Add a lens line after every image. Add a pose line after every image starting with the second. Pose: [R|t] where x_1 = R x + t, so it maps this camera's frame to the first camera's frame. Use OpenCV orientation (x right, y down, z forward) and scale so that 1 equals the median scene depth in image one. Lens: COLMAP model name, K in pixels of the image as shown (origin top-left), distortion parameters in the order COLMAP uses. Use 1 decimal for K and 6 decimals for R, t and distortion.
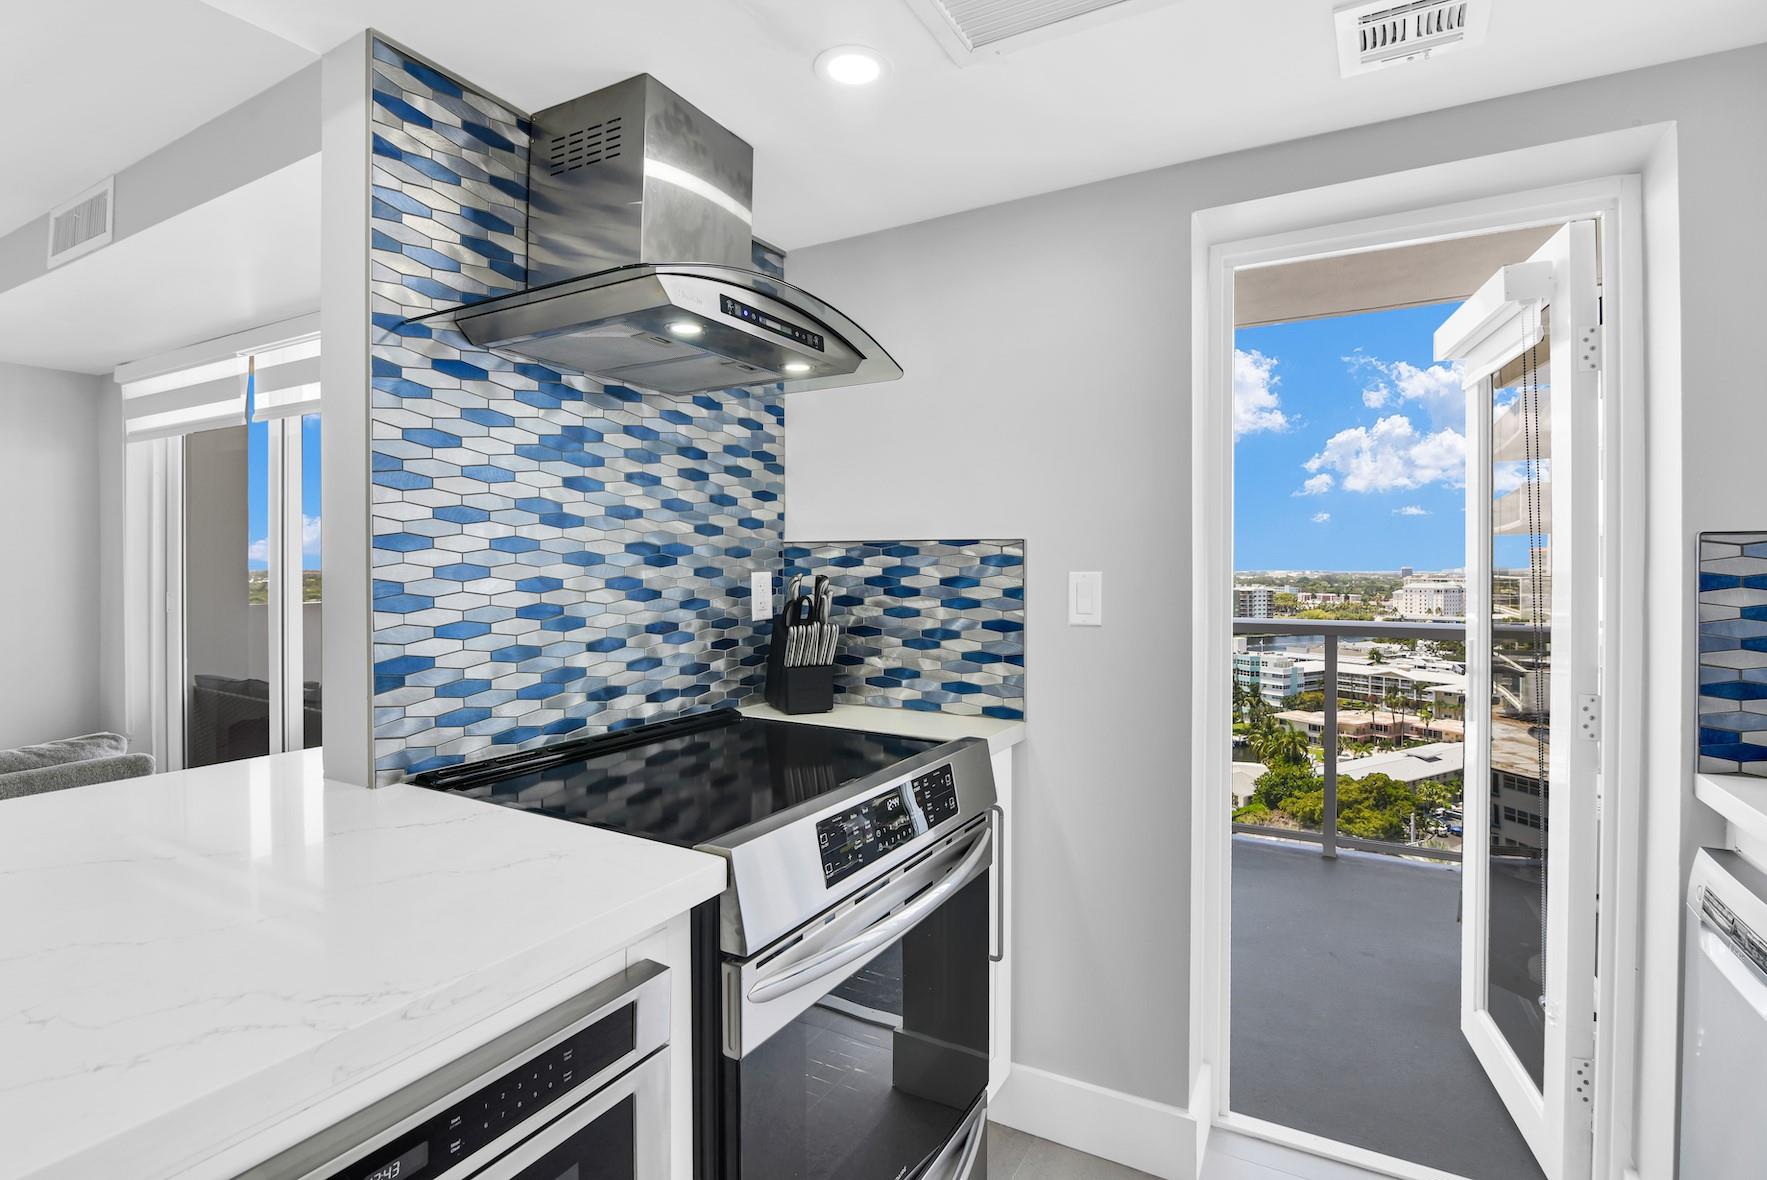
lens RADIAL K [[835.0, 0, 893.1], [0, 835.0, 583.9], [0, 0, 1]] dist [-0.020530, -0.002156]
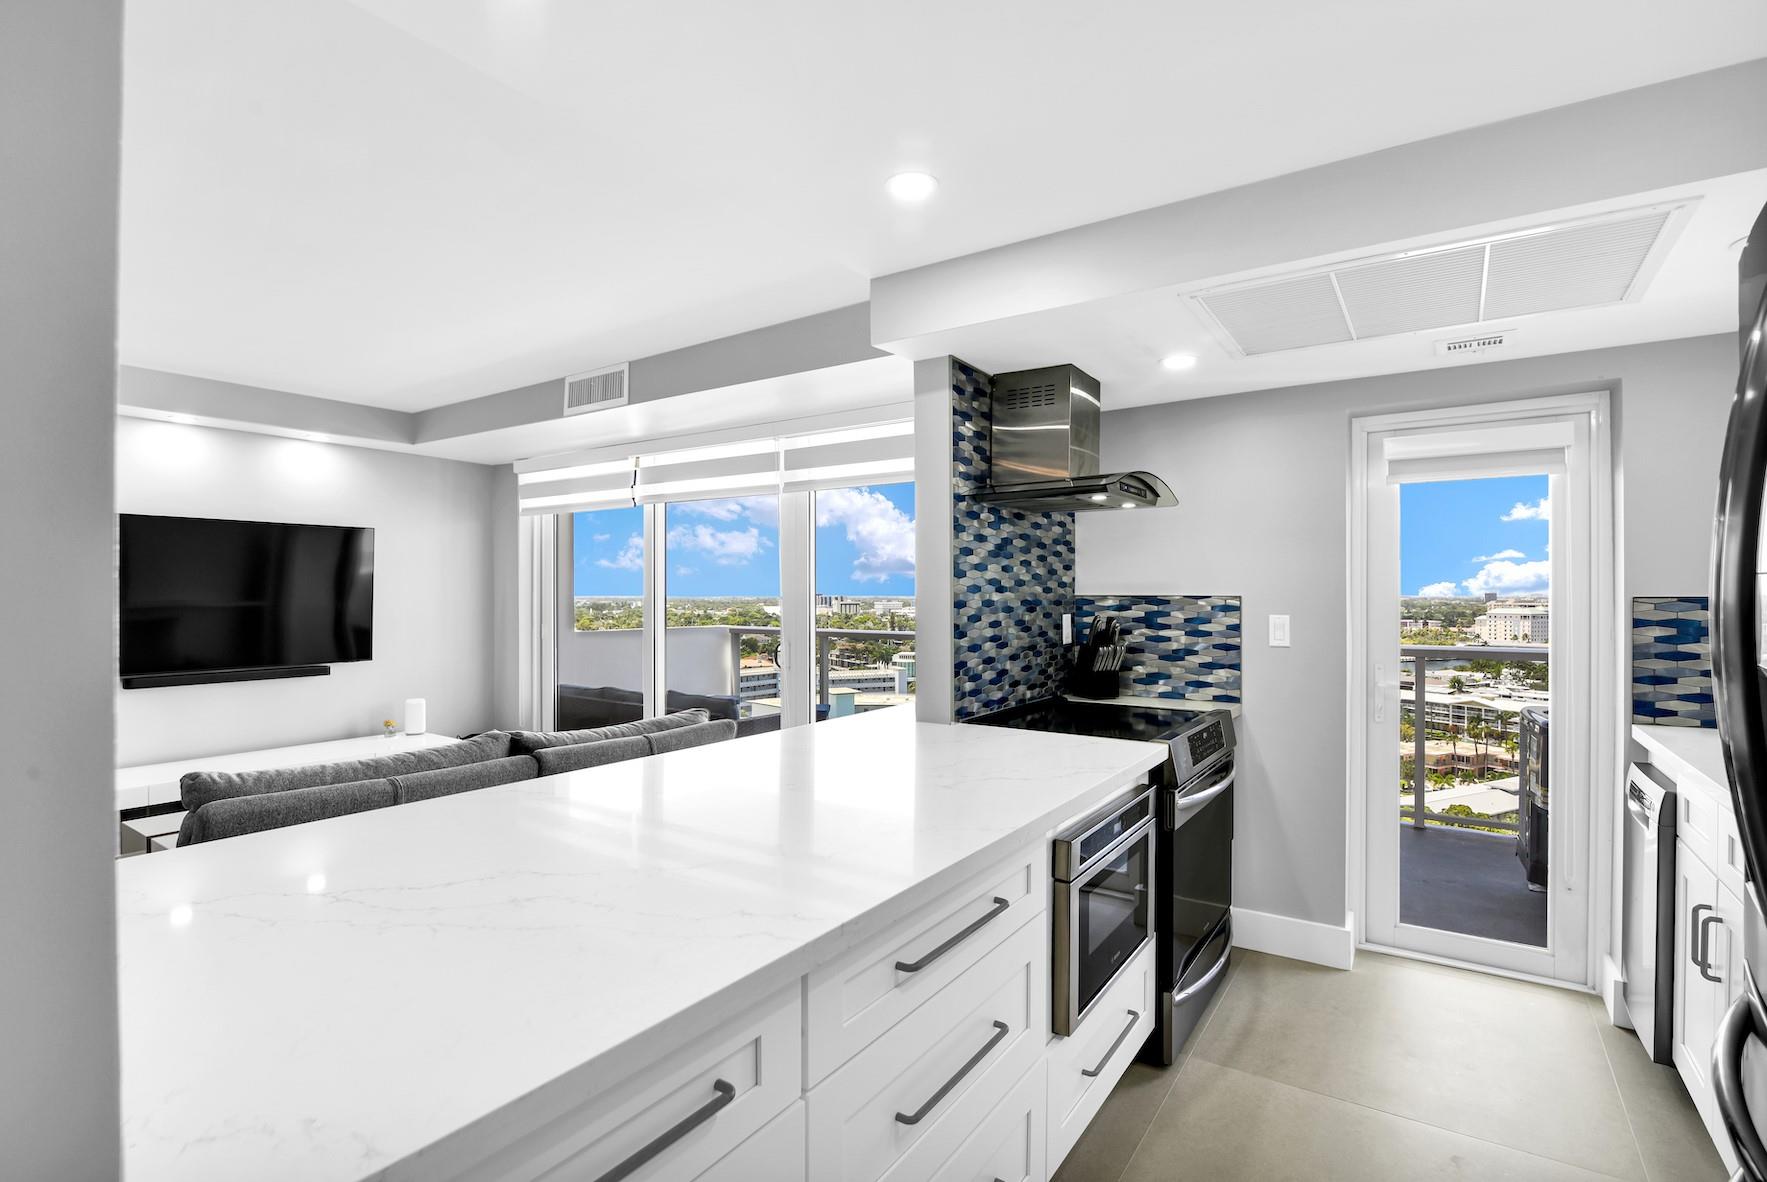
lens RADIAL K [[860.4, 0, 882.2], [0, 860.4, 601.5], [0, 0, 1]] dist [-0.023721, -0.000211]
pose [[0.997800, -0.001482, -0.066283, -0.522905], [0.000887, 0.999959, -0.009014, -0.031245], [0.066294, 0.008936, 0.997760, -0.904036]]
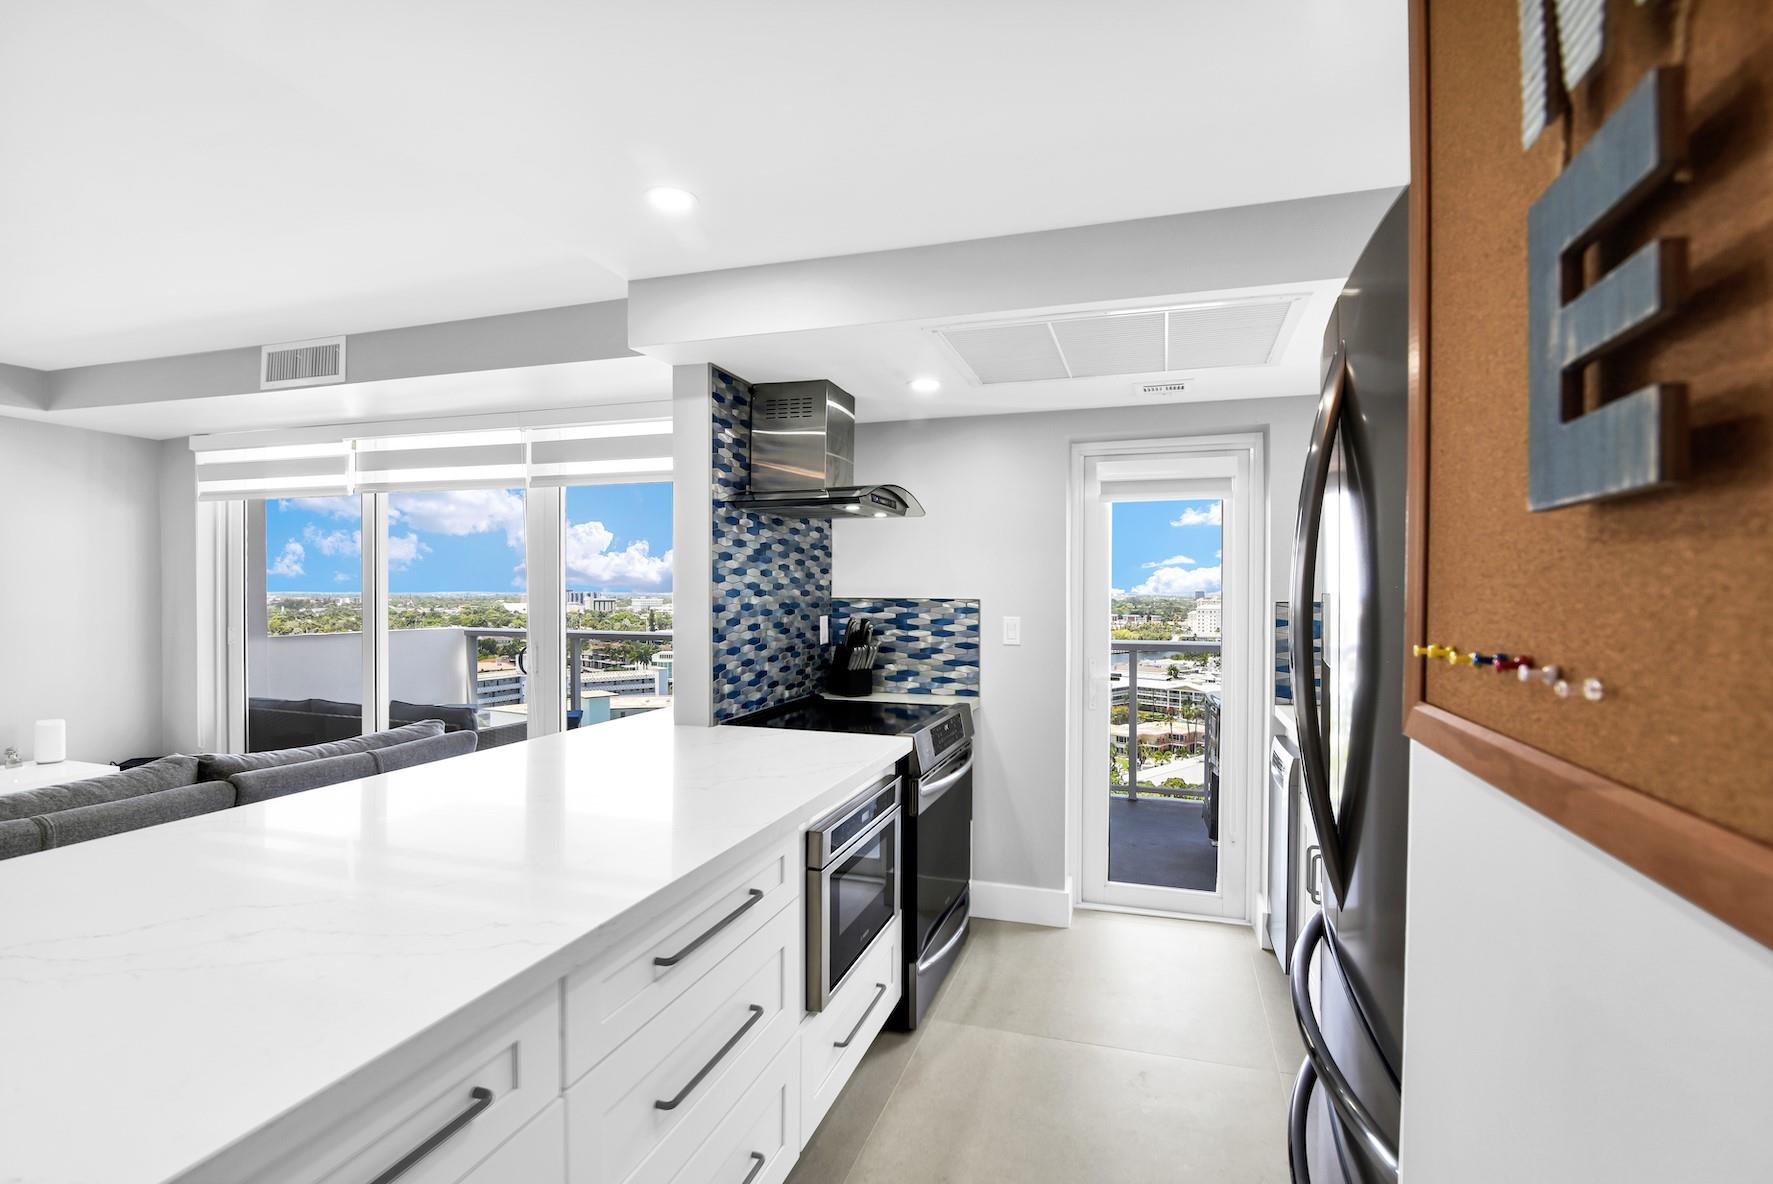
lens RADIAL K [[863.3, 0, 907.1], [0, 863.3, 601.7], [0, 0, 1]] dist [-0.023721, -0.000211]
pose [[0.972499, -0.000959, 0.232907, -0.518477], [0.002184, 0.999985, -0.005003, -0.044642], [-0.232899, 0.005374, 0.972486, -0.971778]]
